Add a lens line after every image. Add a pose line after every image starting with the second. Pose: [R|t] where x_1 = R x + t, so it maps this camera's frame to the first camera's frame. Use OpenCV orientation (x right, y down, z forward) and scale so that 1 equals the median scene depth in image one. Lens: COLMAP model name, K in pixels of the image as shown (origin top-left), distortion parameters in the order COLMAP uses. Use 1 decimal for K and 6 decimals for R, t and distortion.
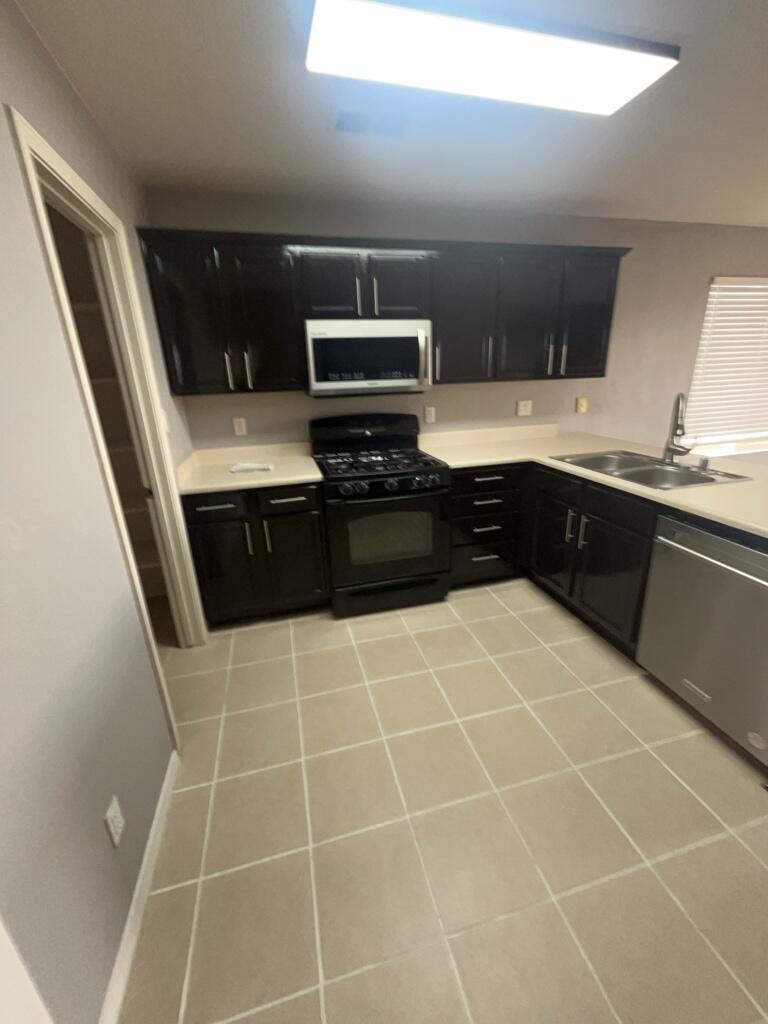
lens RADIAL K [[412.9, 0, 385.2], [0, 412.9, 511.1], [0, 0, 1]] dist [-0.002219, 0.000980]
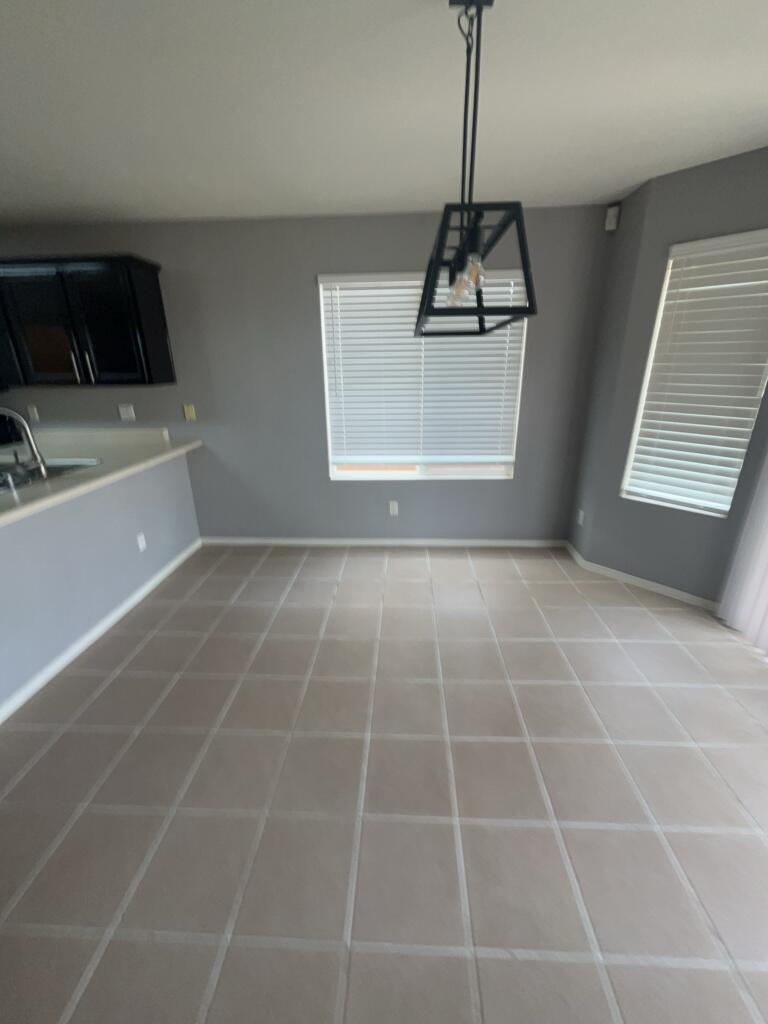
lens RADIAL K [[412.9, 0, 385.2], [0, 412.9, 511.1], [0, 0, 1]] dist [-0.002219, 0.000980]
pose [[0.951050, 0.121928, -0.283968, 1.292634], [-0.115719, 0.992531, 0.038609, -0.117146], [0.286555, -0.003859, 0.958056, 0.180377]]
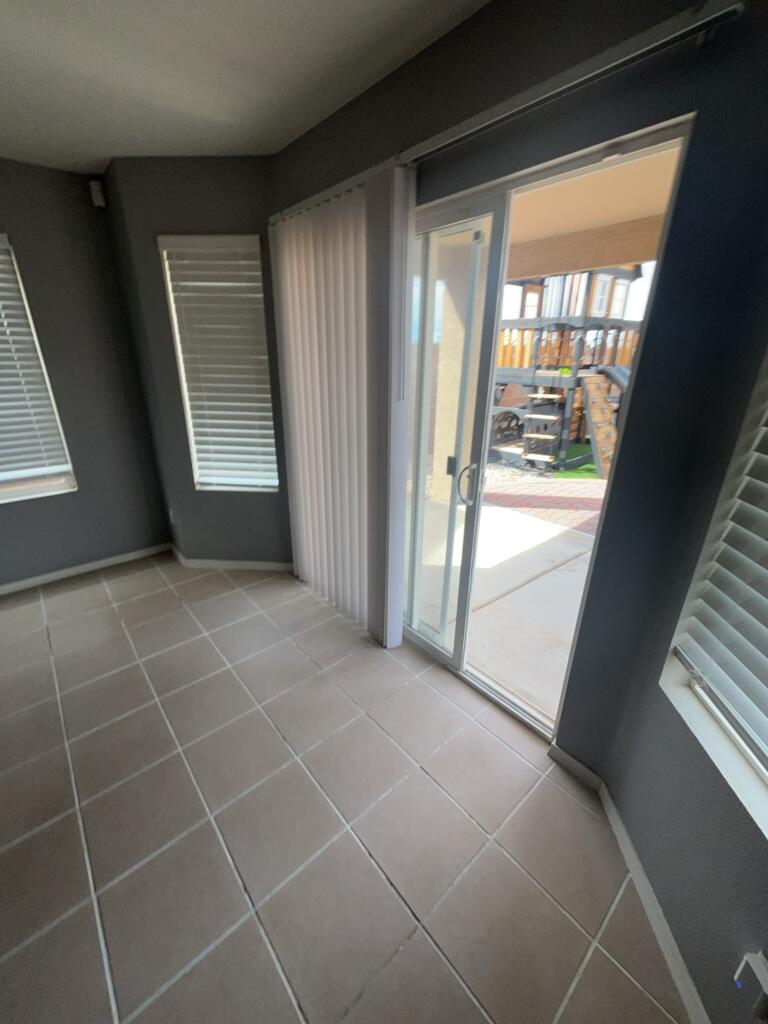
lens RADIAL K [[412.9, 0, 385.2], [0, 412.9, 511.1], [0, 0, 1]] dist [-0.002219, 0.000980]
pose [[0.898483, -0.120940, 0.422021, 1.533097], [0.106368, 0.992633, 0.058005, -0.135932], [-0.425928, -0.007227, 0.904728, 0.201042]]
